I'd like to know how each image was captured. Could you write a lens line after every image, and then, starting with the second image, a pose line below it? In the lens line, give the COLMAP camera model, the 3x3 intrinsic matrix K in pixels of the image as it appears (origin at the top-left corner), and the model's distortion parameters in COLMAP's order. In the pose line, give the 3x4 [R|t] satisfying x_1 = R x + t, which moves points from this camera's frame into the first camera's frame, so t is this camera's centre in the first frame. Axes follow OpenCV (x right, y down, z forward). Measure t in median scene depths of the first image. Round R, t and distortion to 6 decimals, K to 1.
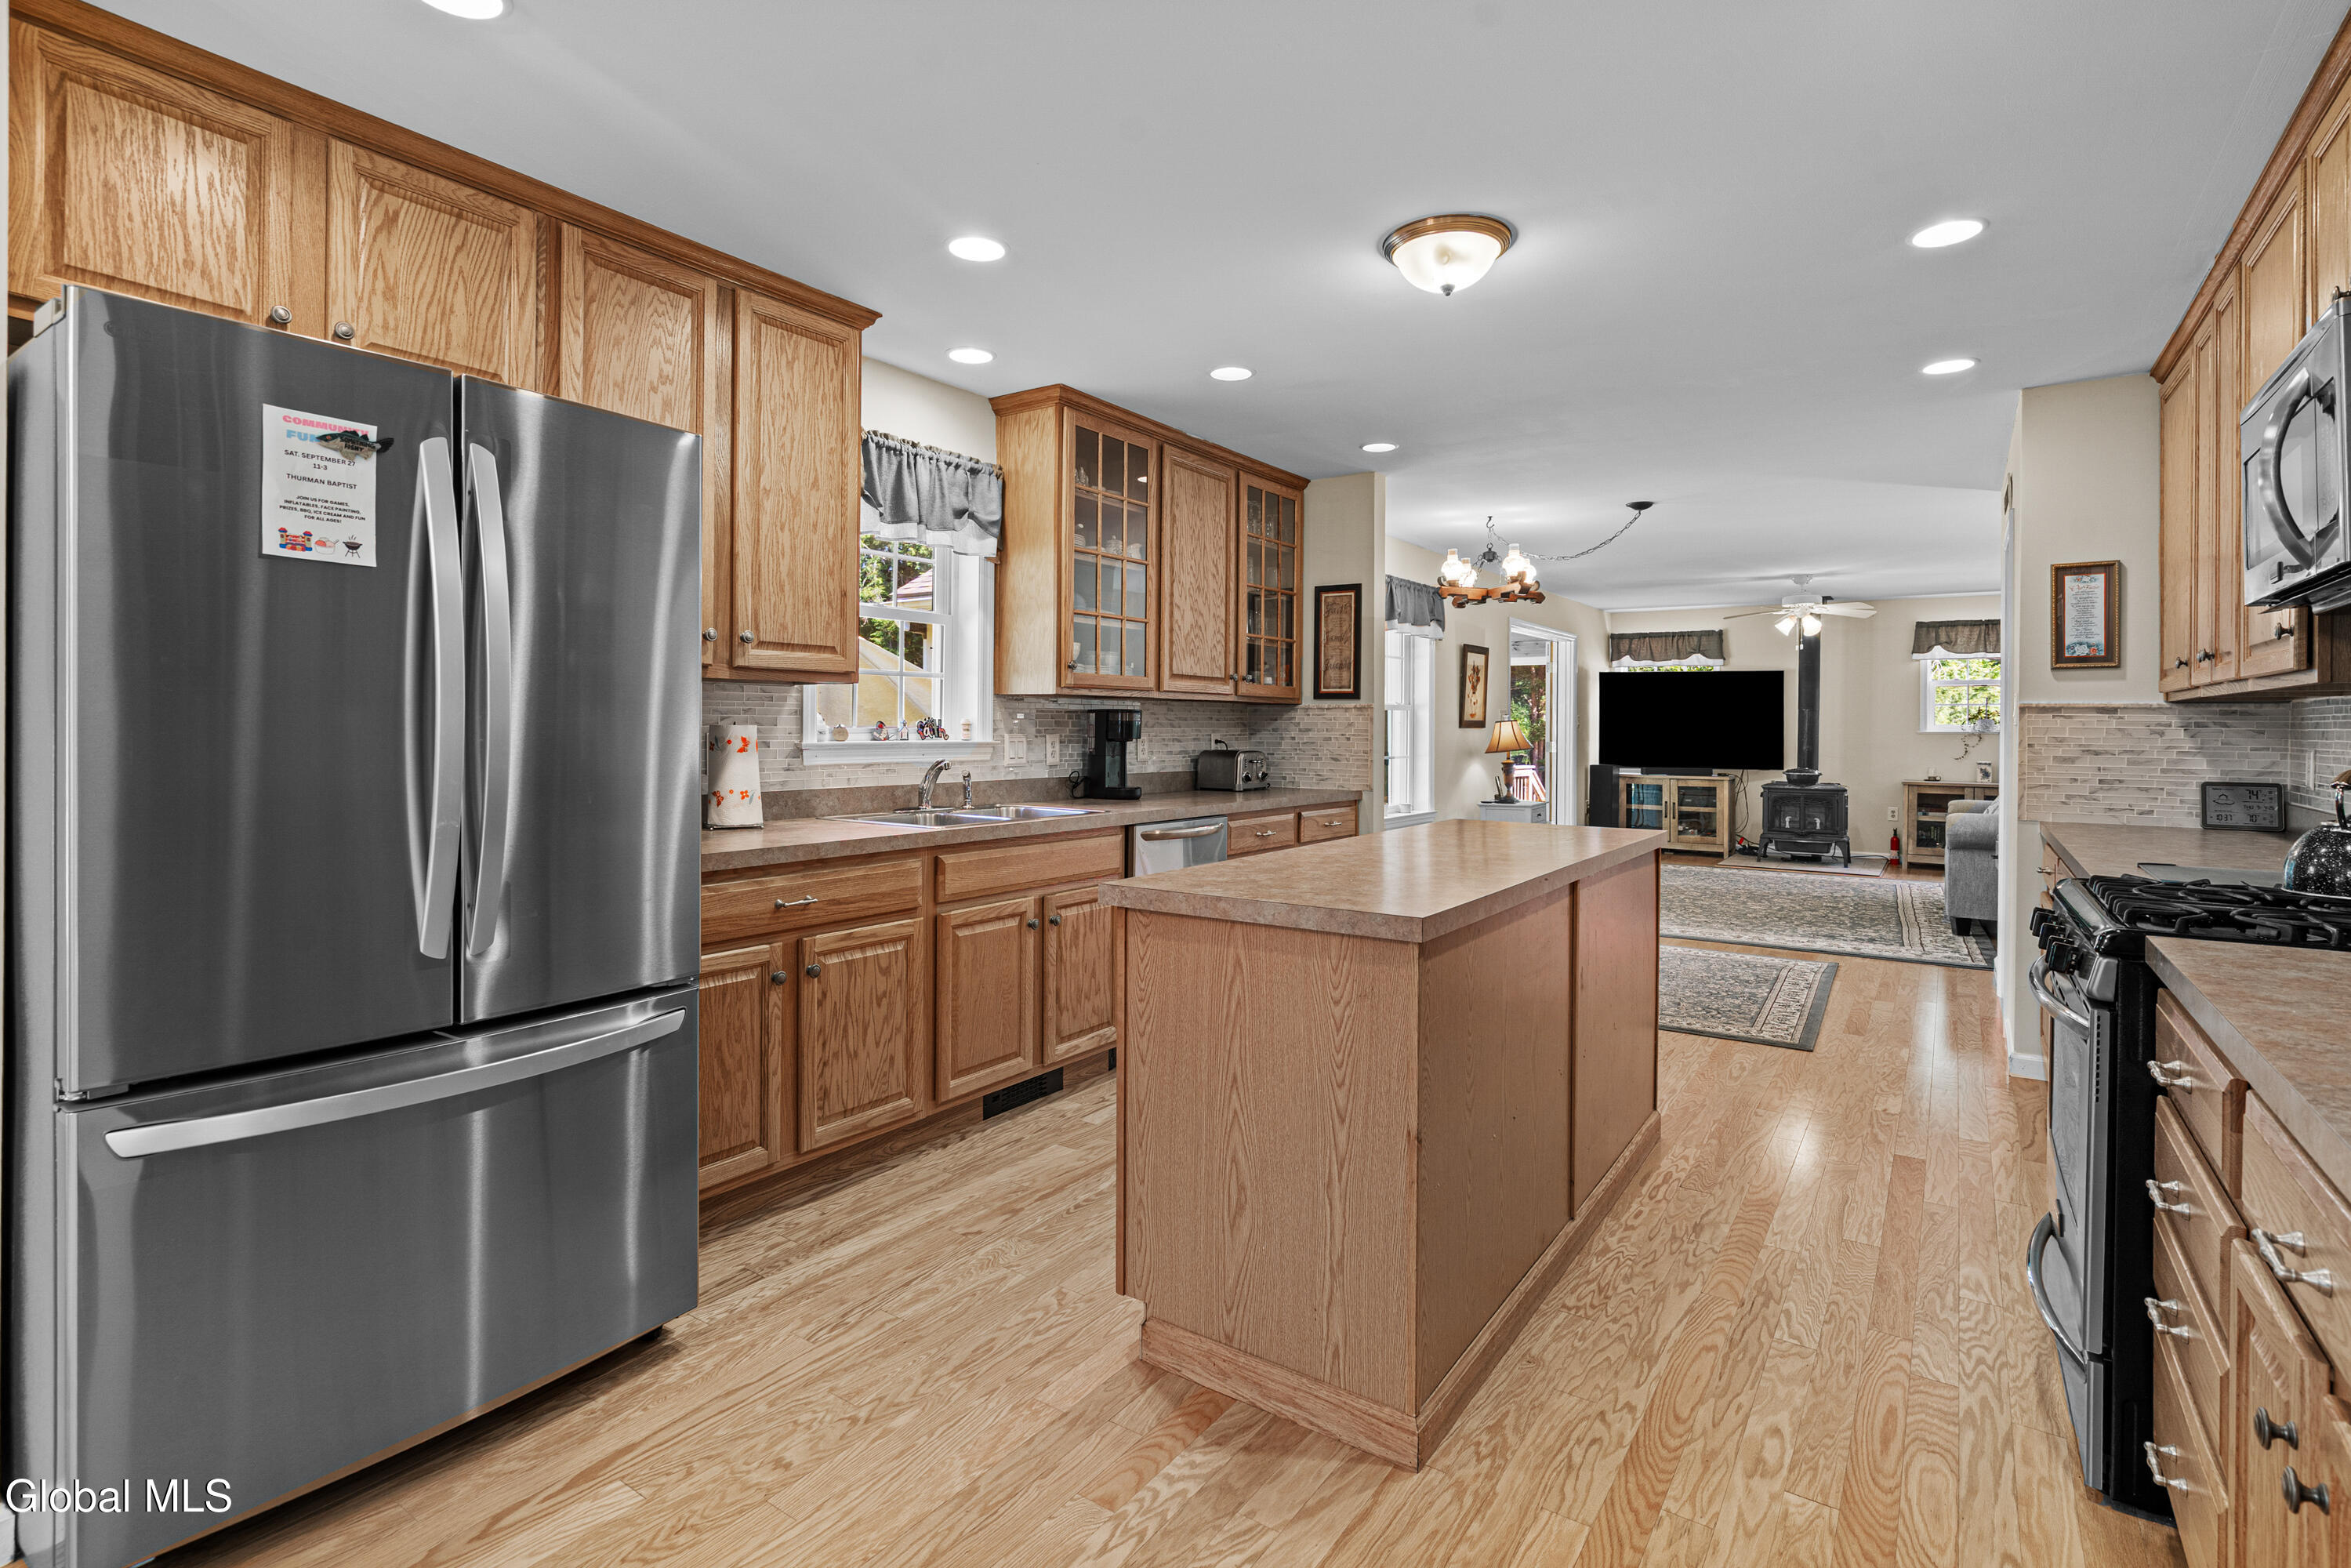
lens RADIAL K [[1136.4, 0, 1179.1], [0, 1136.4, 751.1], [0, 0, 1]] dist [-0.003629, 0.001678]
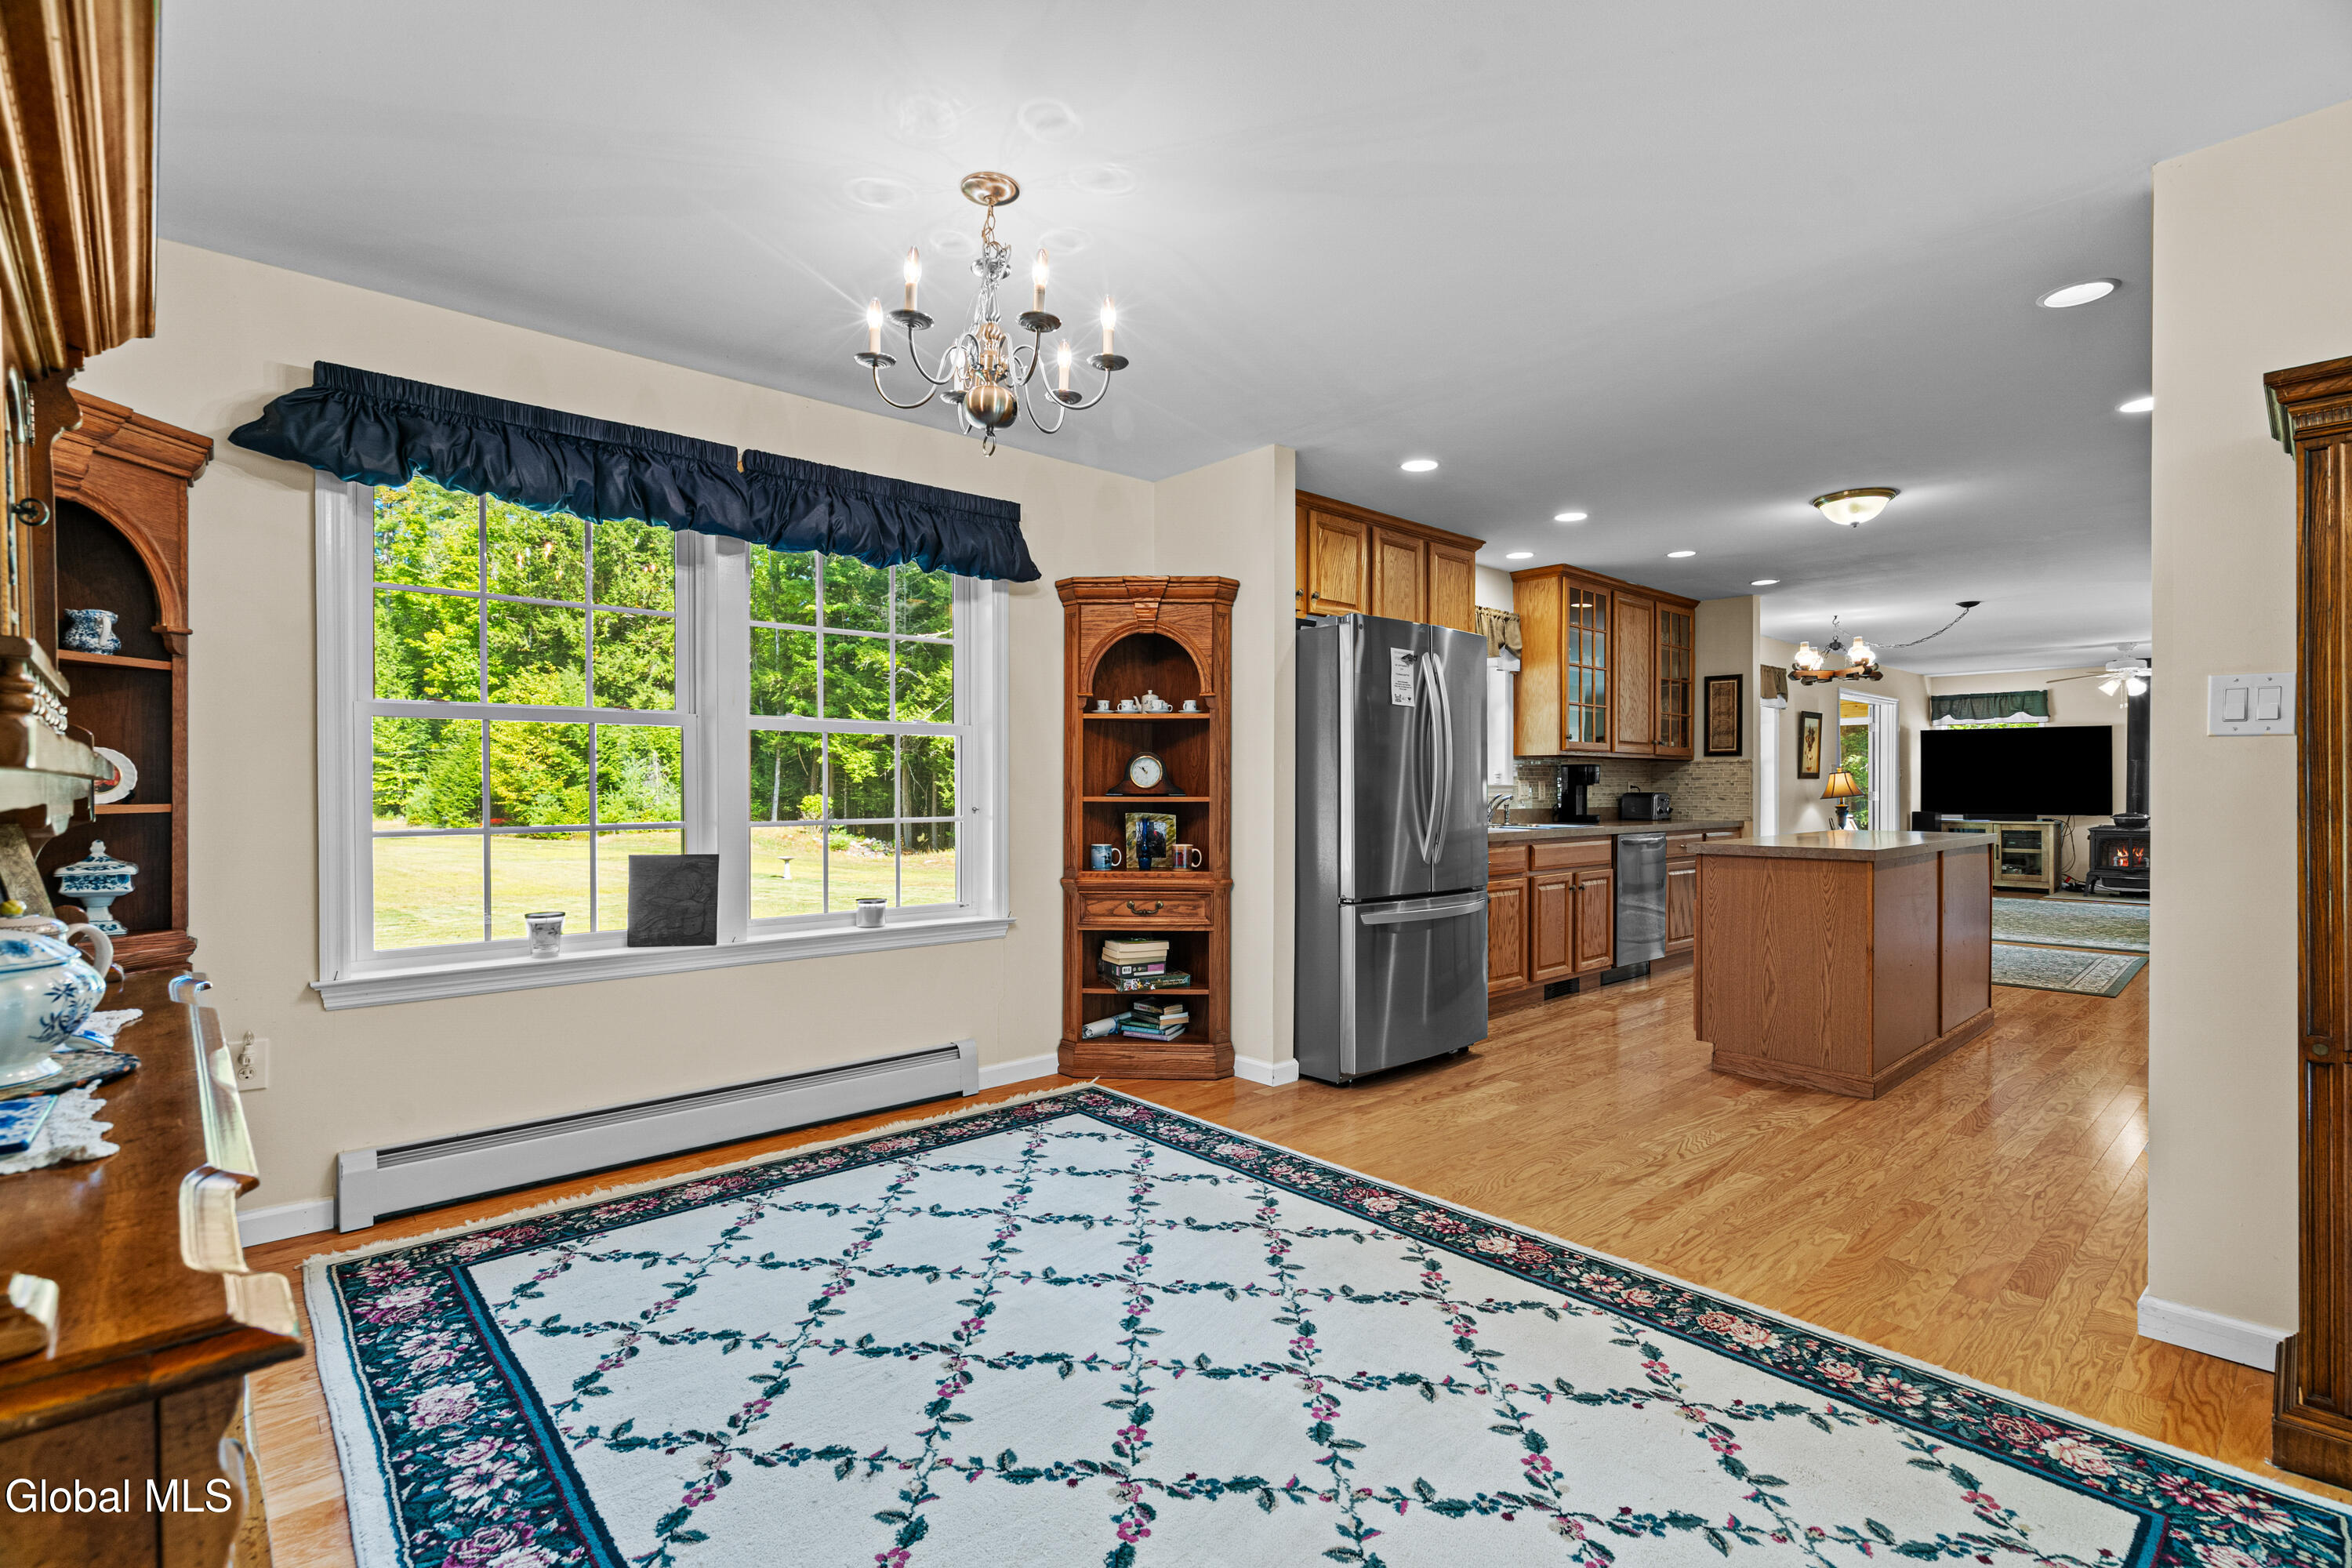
lens RADIAL K [[1092.1, 0, 1175.1], [0, 1092.1, 807.4], [0, 0, 1]] dist [0.009527, 0.000407]
pose [[0.973789, -0.003593, -0.227423, -0.189570], [0.002396, 0.999982, -0.005542, 0.021159], [0.227439, 0.004852, 0.973780, -0.422101]]
